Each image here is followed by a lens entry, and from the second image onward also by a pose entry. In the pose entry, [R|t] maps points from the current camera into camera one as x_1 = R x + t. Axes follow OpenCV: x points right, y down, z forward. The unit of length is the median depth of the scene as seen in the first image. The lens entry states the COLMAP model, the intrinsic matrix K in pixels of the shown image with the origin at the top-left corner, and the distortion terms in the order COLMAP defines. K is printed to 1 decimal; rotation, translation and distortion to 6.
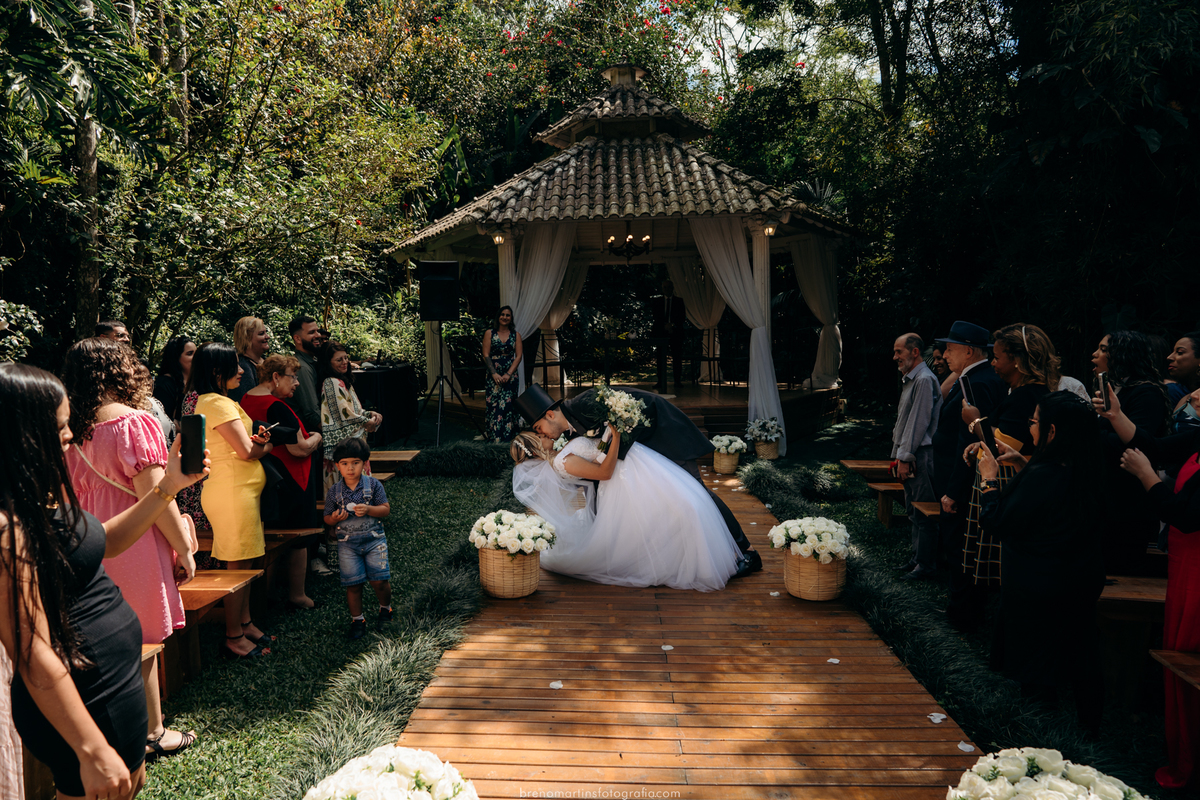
lens RADIAL K [[829.8, 0, 600.3], [0, 829.8, 400.1], [0, 0, 1]] dist [0.000137, 0.000011]
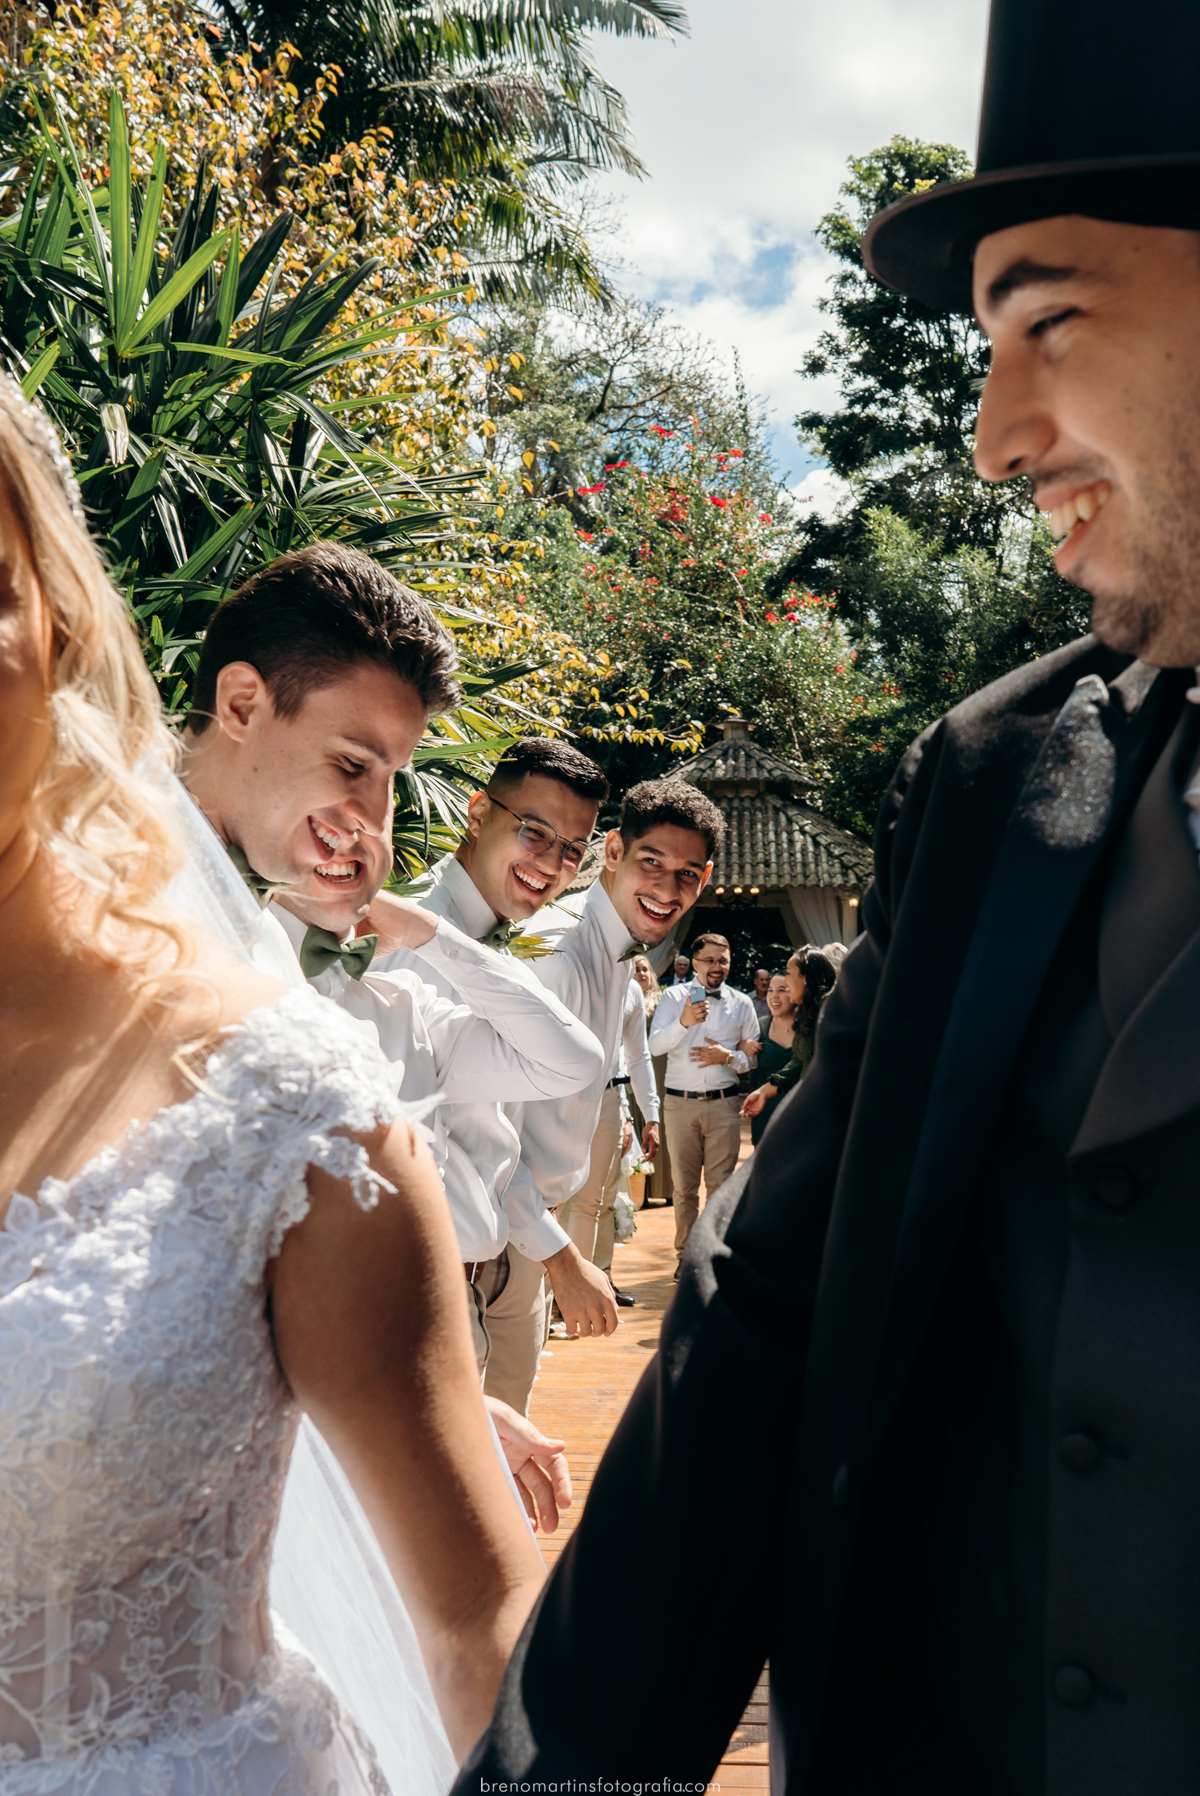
lens RADIAL K [[1231.5, 0, 599.7], [0, 1231.5, 898.5], [0, 0, 1]] dist [0.000400, 0.000007]
pose [[0.995978, 0.032390, -0.083535, -0.008414], [-0.044231, 0.988581, -0.144053, 0.049835], [0.077916, 0.147168, 0.986038, -0.637502]]
